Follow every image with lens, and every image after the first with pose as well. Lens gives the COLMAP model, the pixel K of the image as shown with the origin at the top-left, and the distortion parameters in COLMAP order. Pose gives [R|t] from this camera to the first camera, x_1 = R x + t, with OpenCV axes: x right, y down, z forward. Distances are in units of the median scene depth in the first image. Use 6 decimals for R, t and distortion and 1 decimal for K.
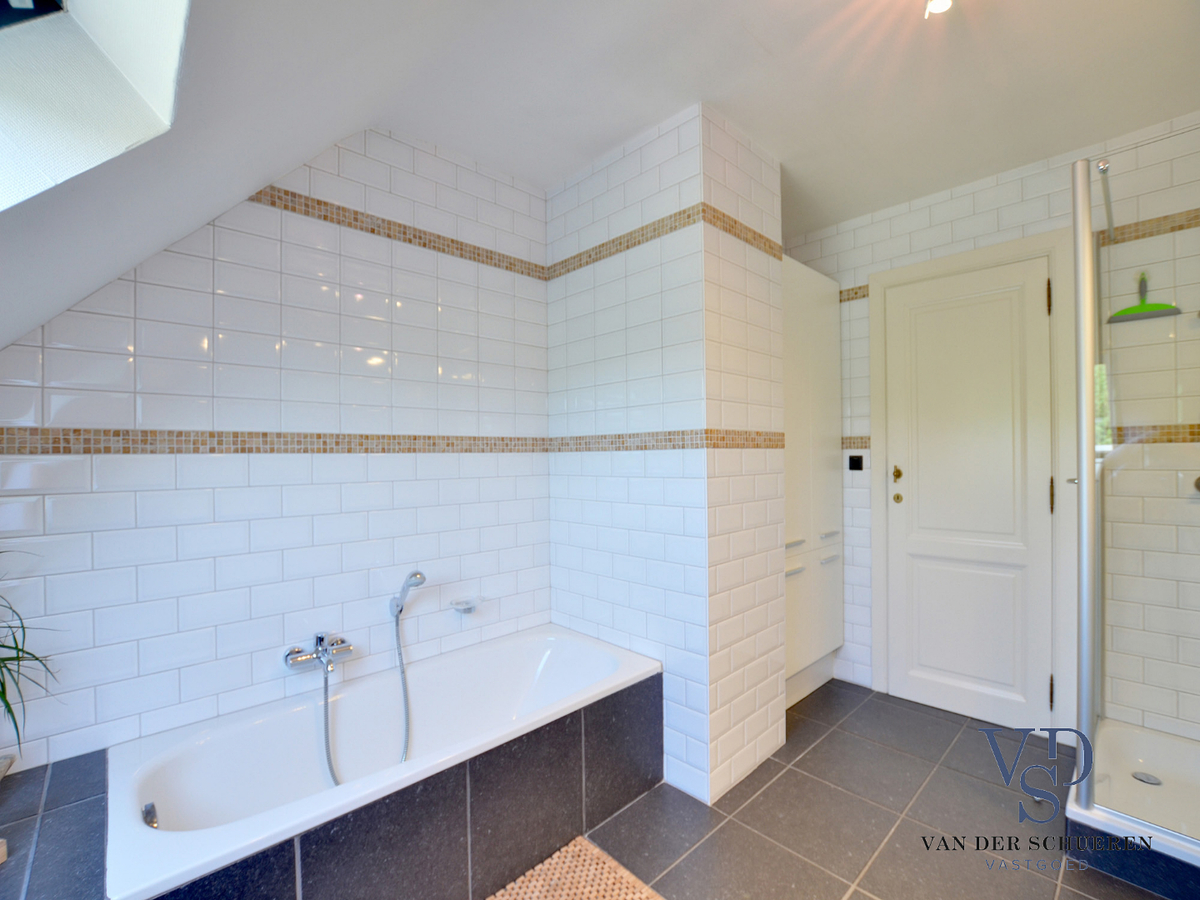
lens RADIAL K [[531.5, 0, 603.1], [0, 531.5, 451.2], [0, 0, 1]] dist [-0.030103, 0.005037]
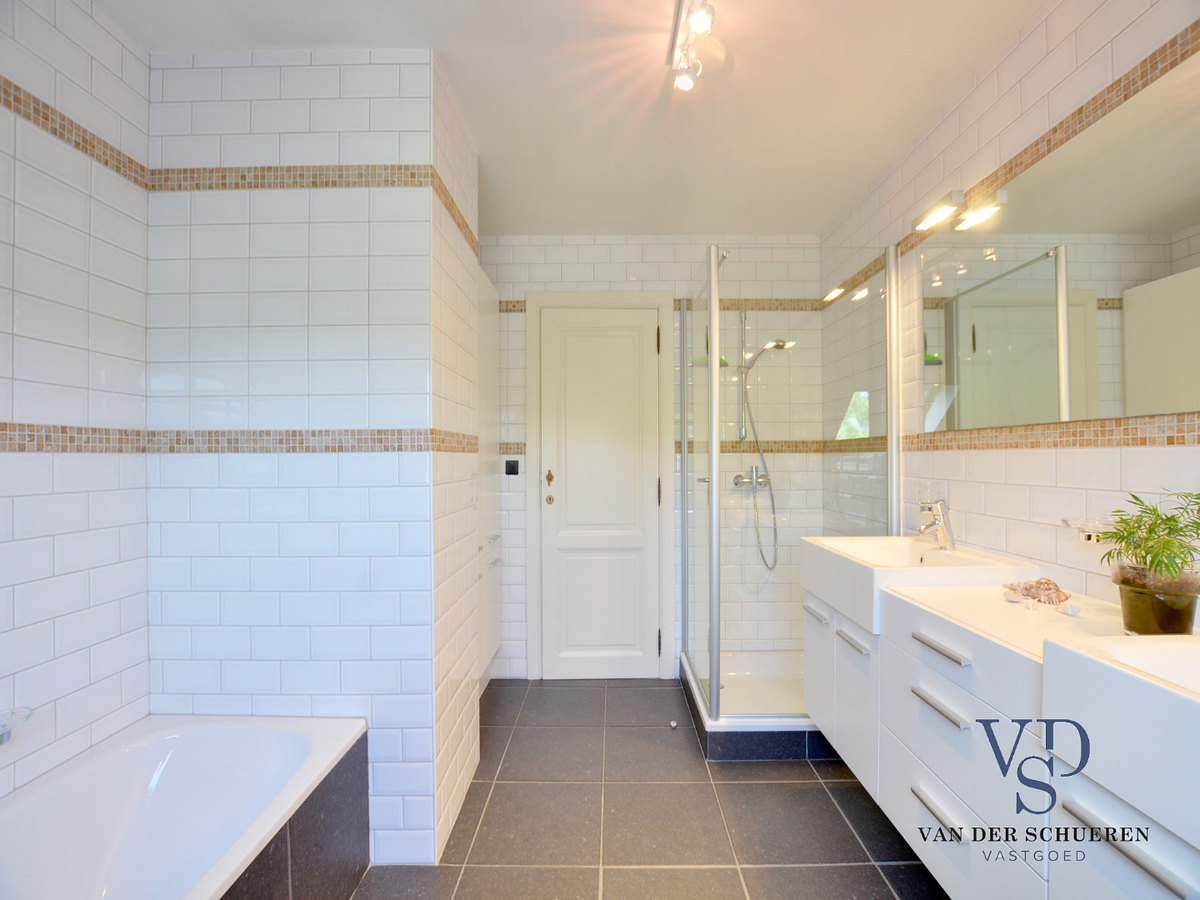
lens RADIAL K [[531.5, 0, 602.9], [0, 531.5, 454.4], [0, 0, 1]] dist [-0.030103, 0.005037]
pose [[0.690790, 0.013261, 0.722934, -0.192080], [-0.010237, 0.999911, -0.008560, 0.003717], [-0.722983, -0.001487, 0.690864, 0.169701]]
